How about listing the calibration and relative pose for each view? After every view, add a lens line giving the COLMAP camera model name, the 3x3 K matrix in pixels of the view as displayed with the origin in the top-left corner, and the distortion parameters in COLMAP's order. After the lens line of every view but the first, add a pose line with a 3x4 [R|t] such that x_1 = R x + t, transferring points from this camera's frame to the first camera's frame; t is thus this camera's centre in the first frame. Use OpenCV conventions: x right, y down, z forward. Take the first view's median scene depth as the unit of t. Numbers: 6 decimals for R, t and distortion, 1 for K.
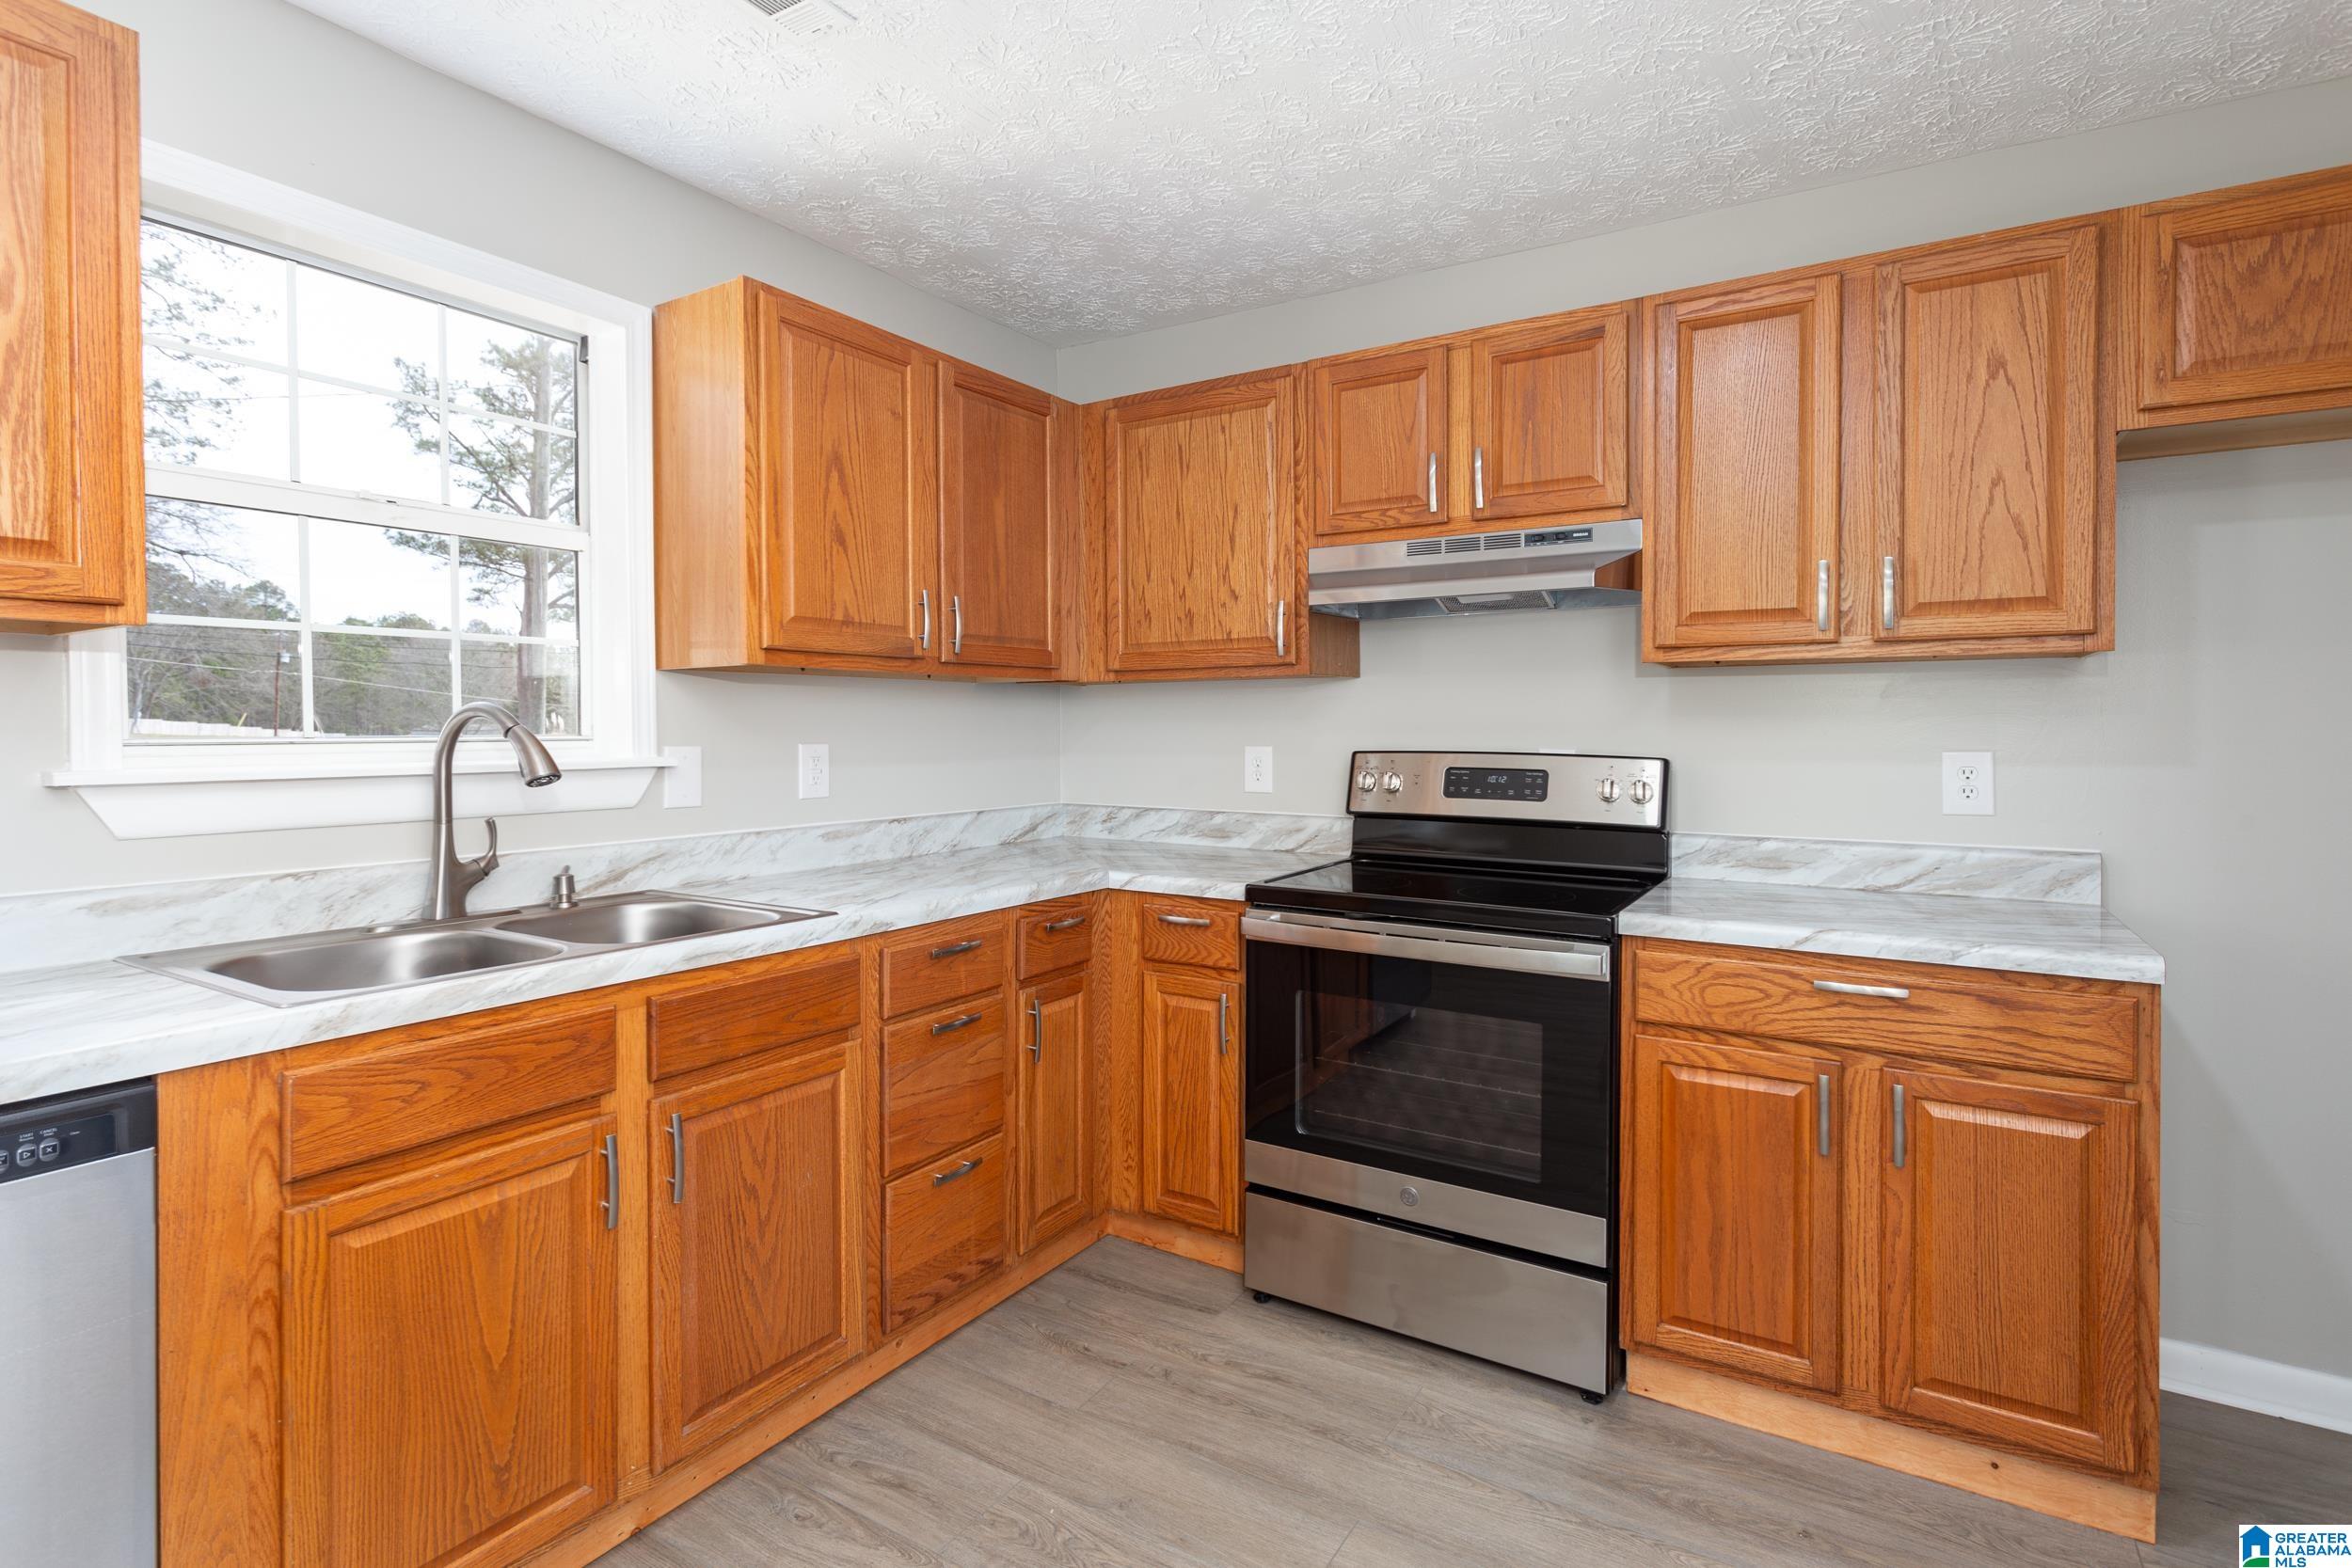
lens RADIAL K [[1137.6, 0, 1159.7], [0, 1137.6, 748.6], [0, 0, 1]] dist [0.002160, 0.001421]
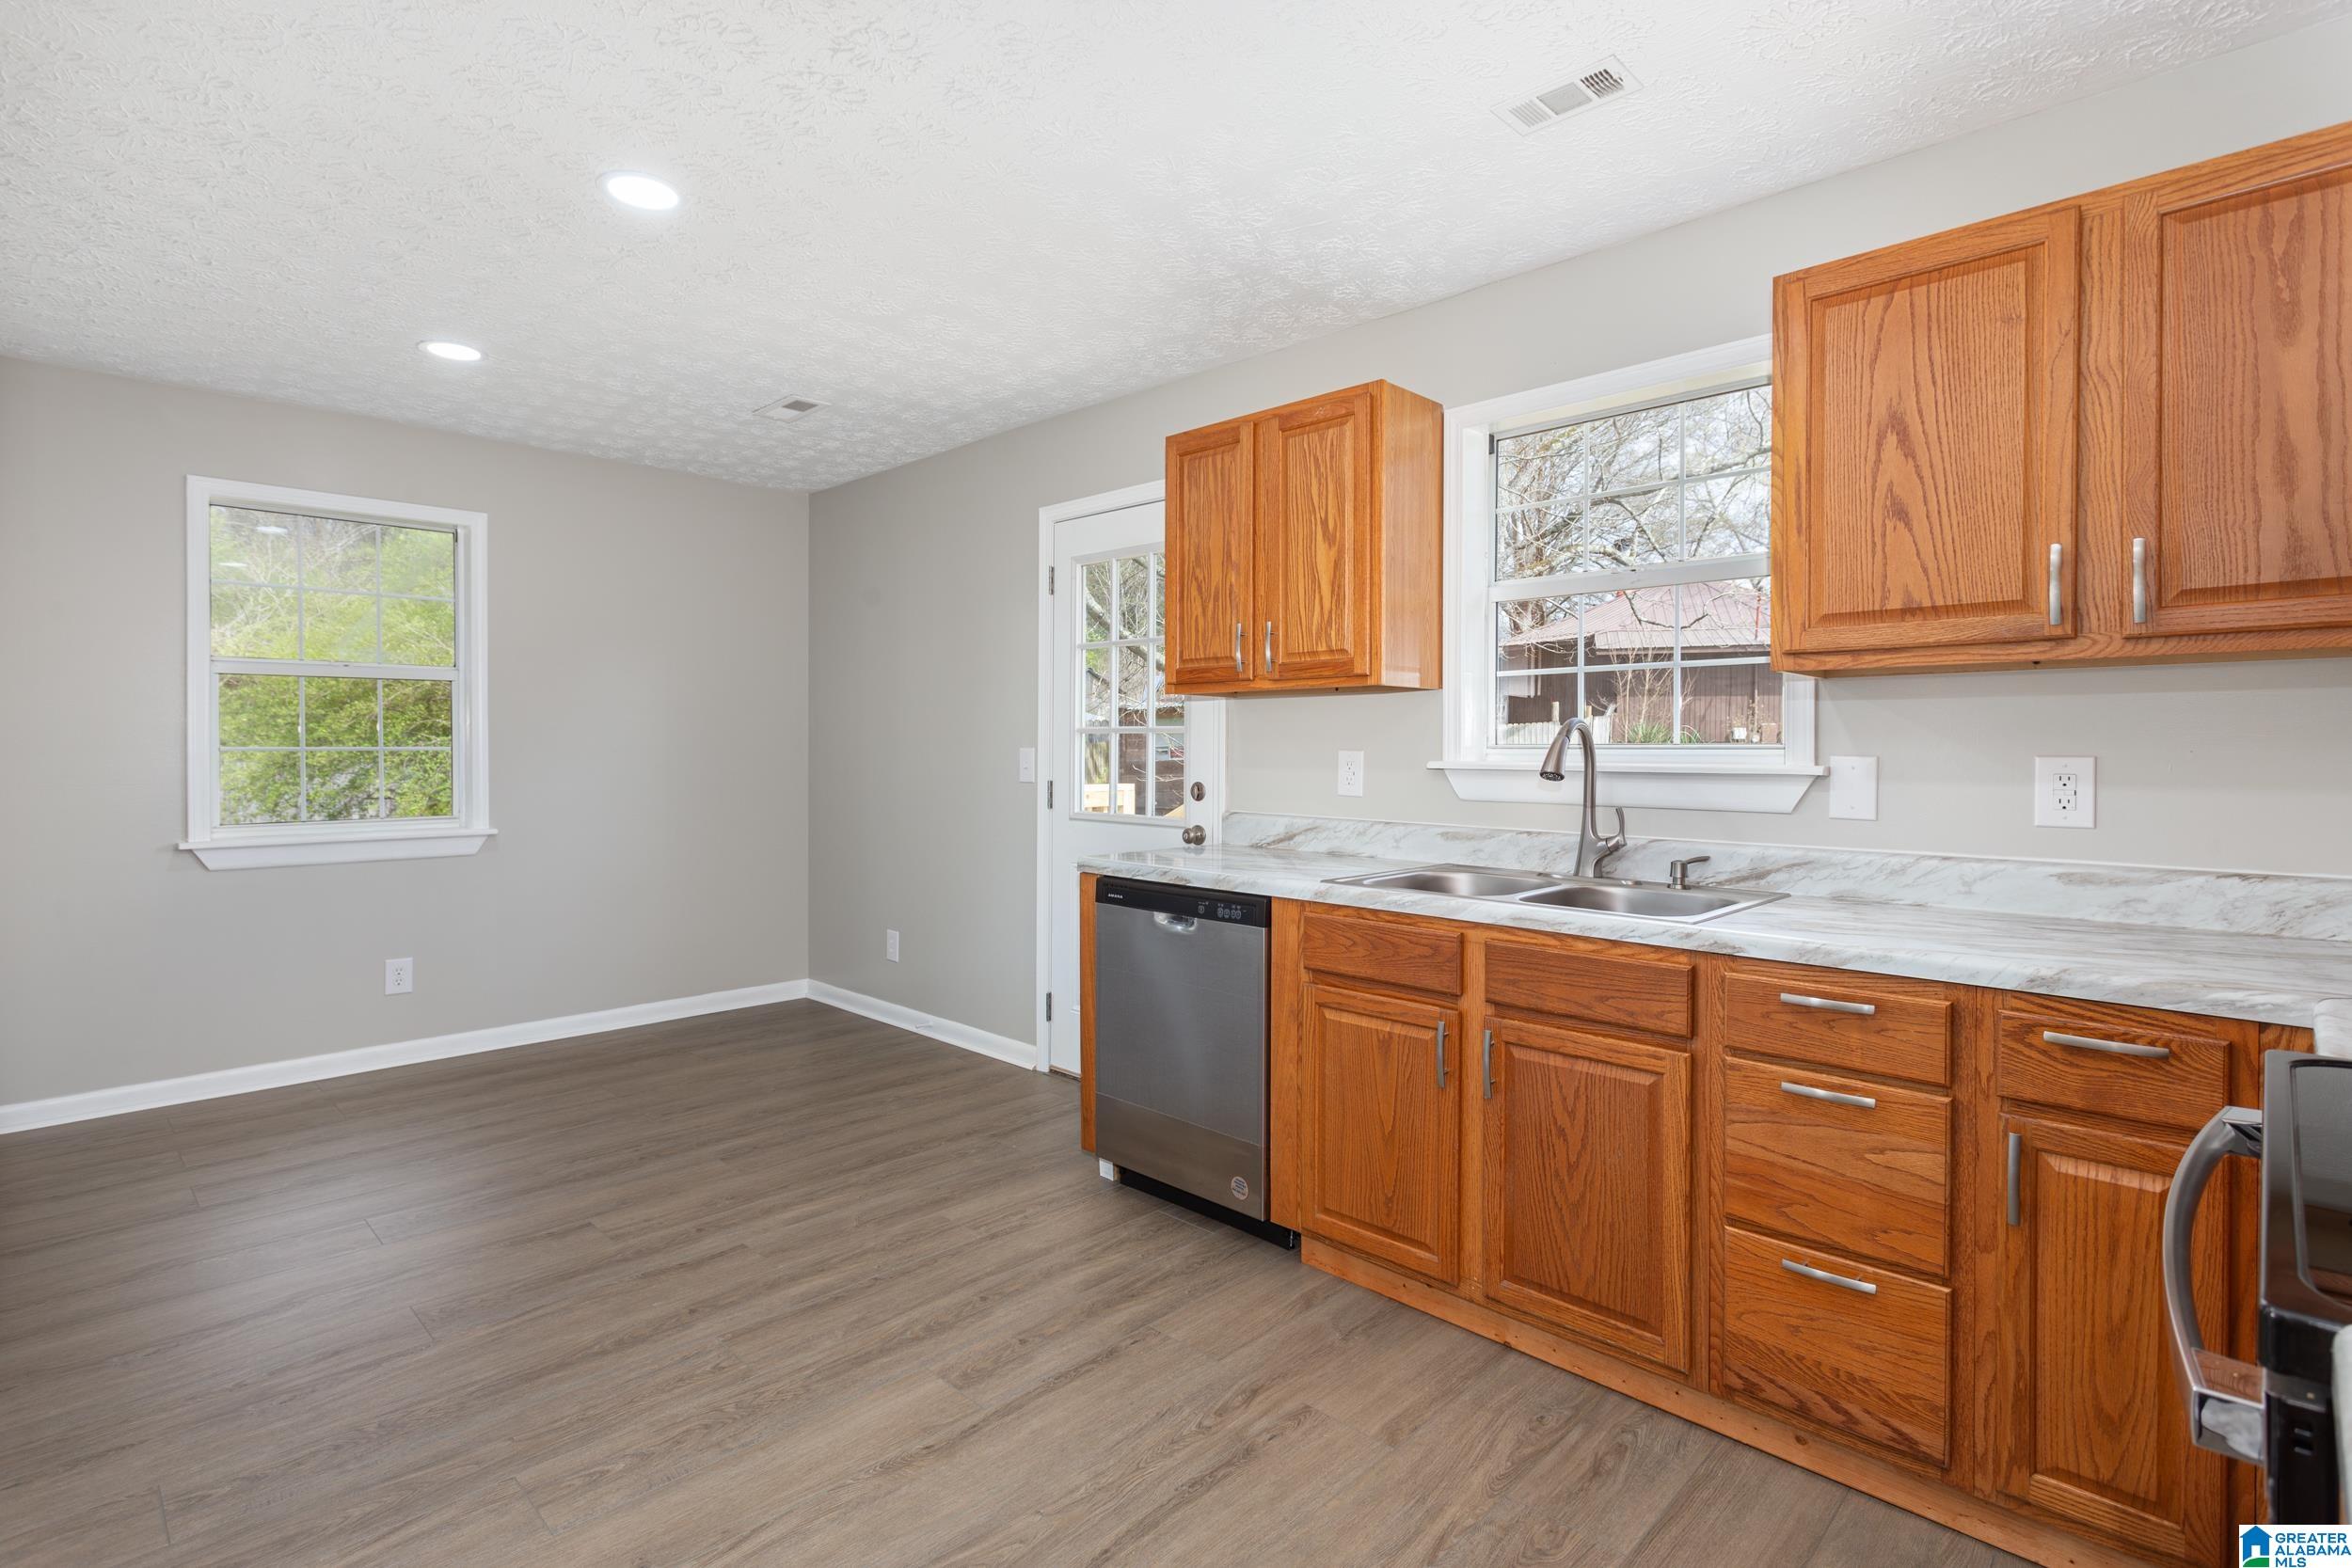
lens RADIAL K [[1139.8, 0, 1163.8], [0, 1139.8, 776.7], [0, 0, 1]] dist [-0.000508, -0.000172]
pose [[-0.206936, 0.028787, -0.977931, 0.687999], [-0.018751, 0.999267, 0.033383, -0.006215], [0.978175, 0.025246, -0.206245, 0.664849]]
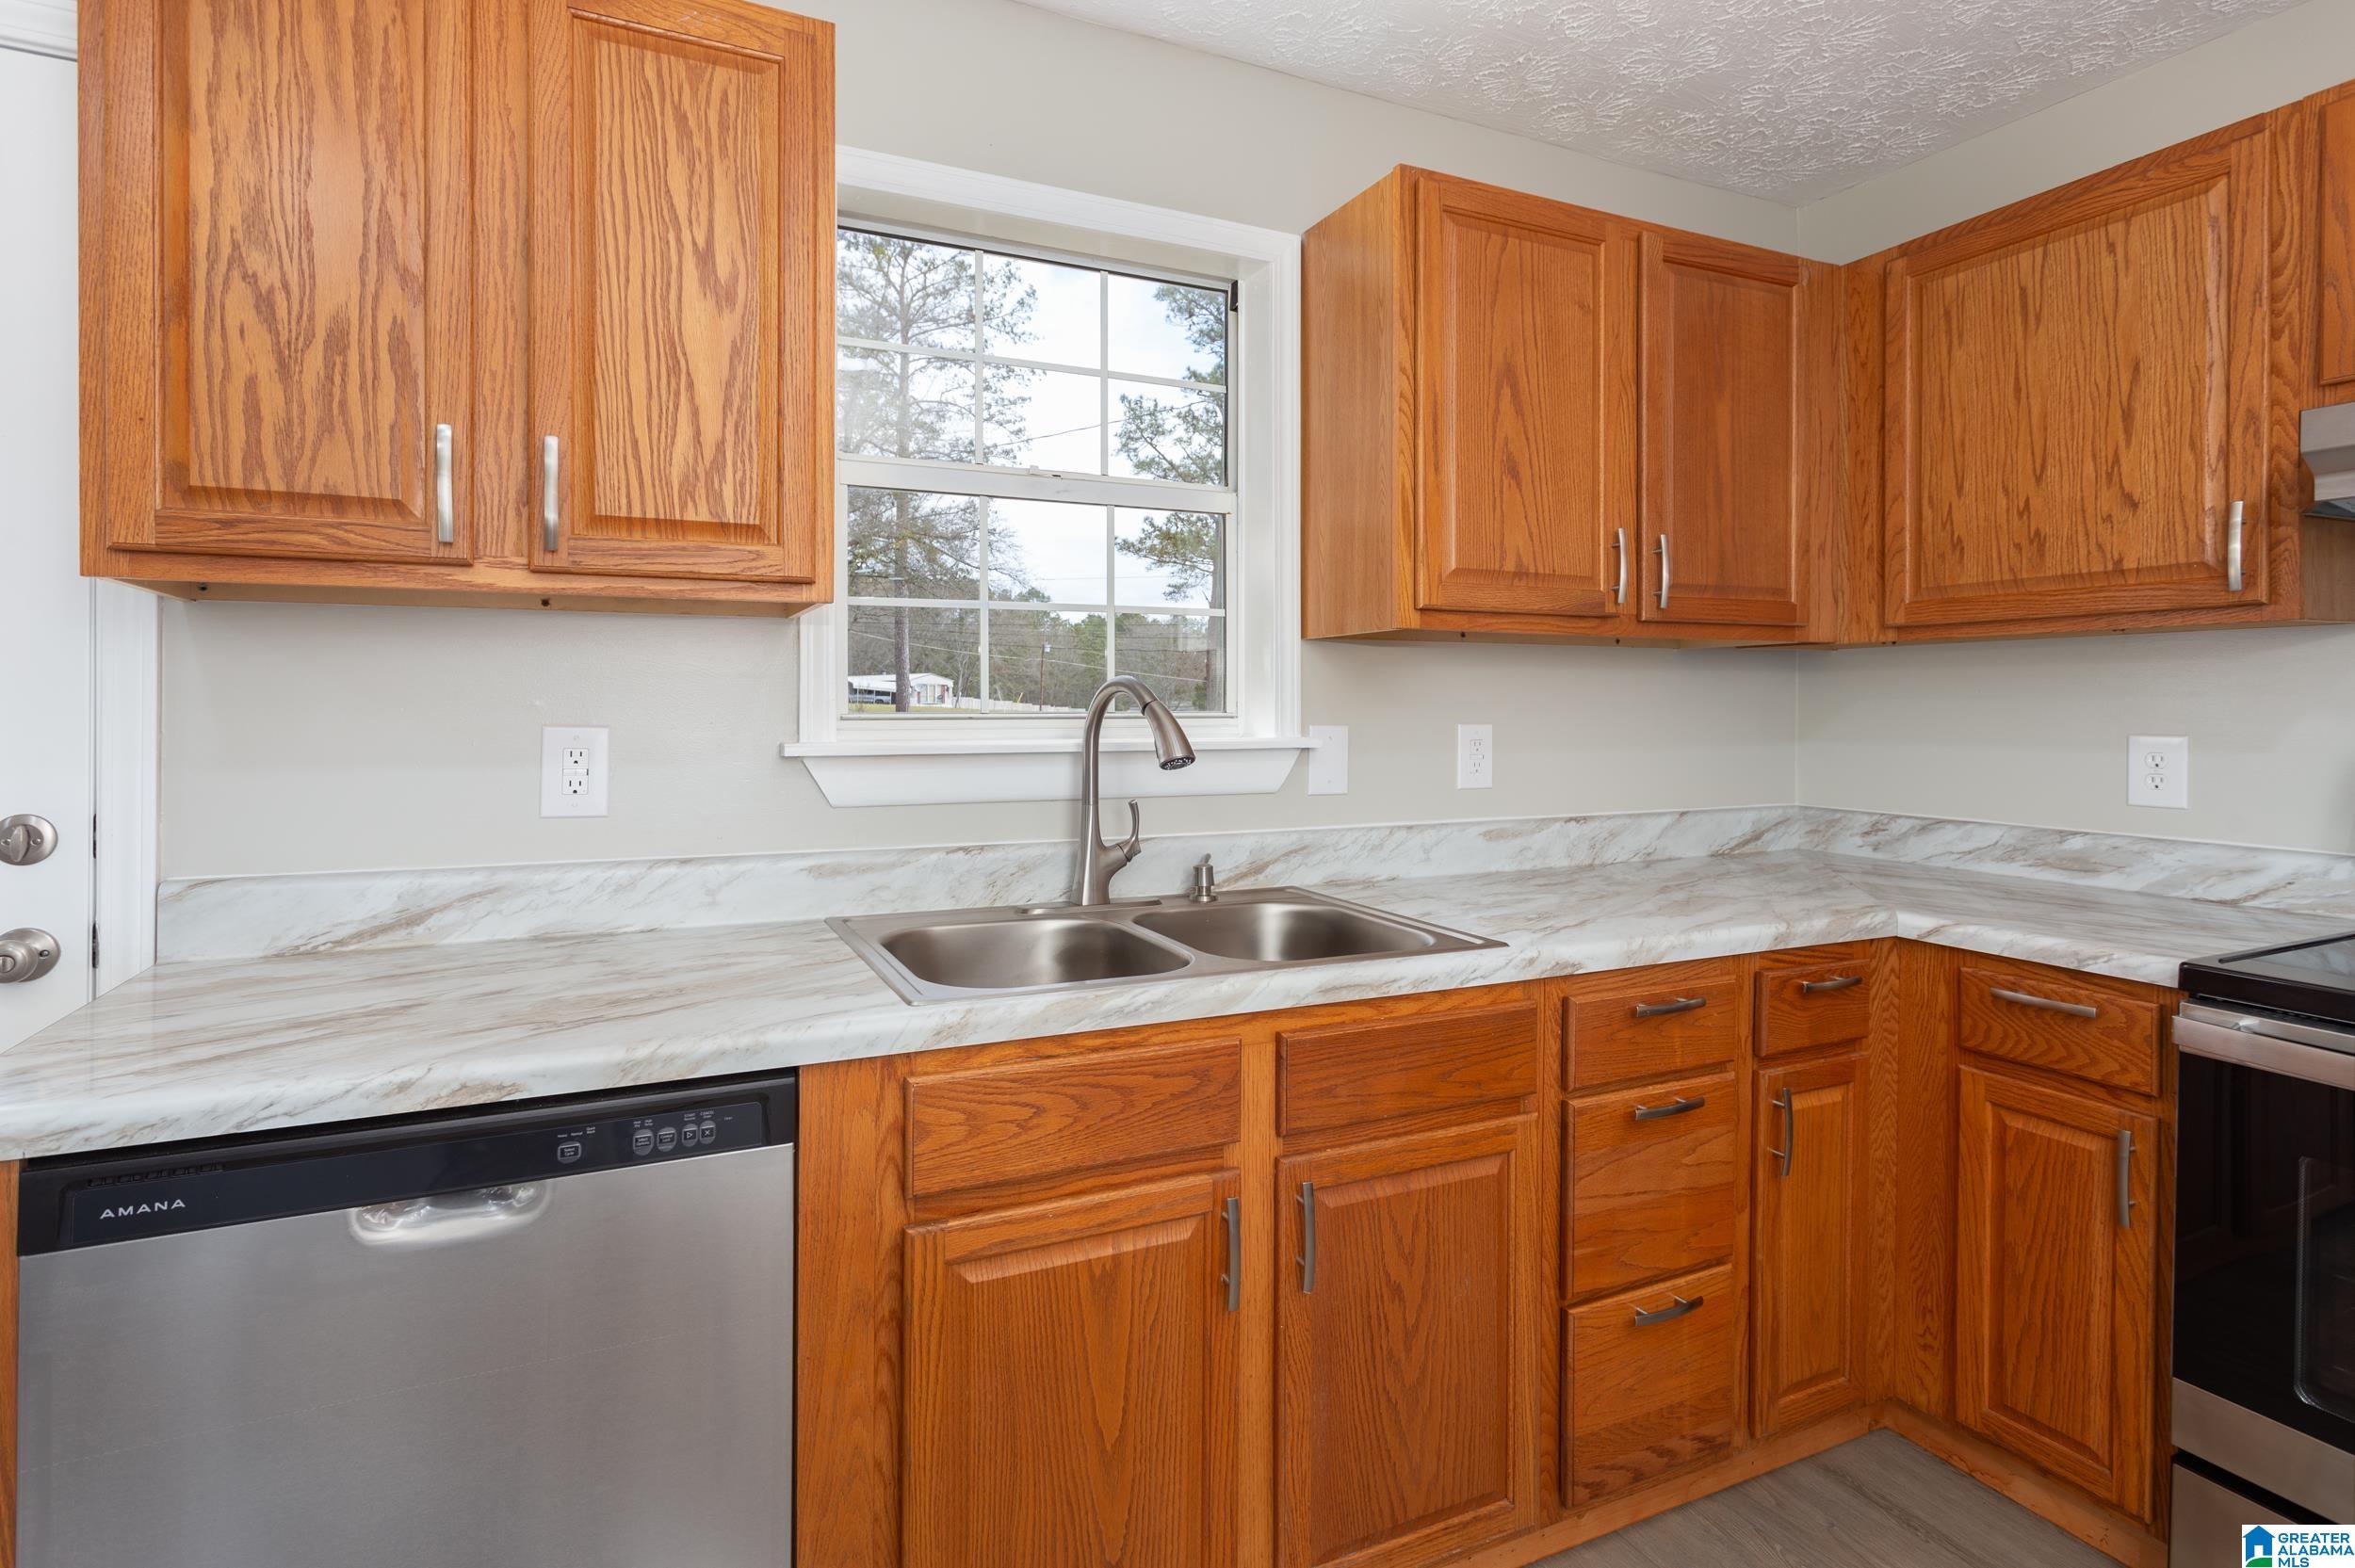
lens RADIAL K [[1144.8, 0, 1139.5], [0, 1144.8, 716.0], [0, 0, 1]] dist [0.000746, 0.001839]
pose [[0.841217, 0.008524, -0.540630, -0.065328], [-0.013205, 0.999901, -0.004782, -0.003521], [0.540536, 0.011162, 0.841247, 0.183467]]
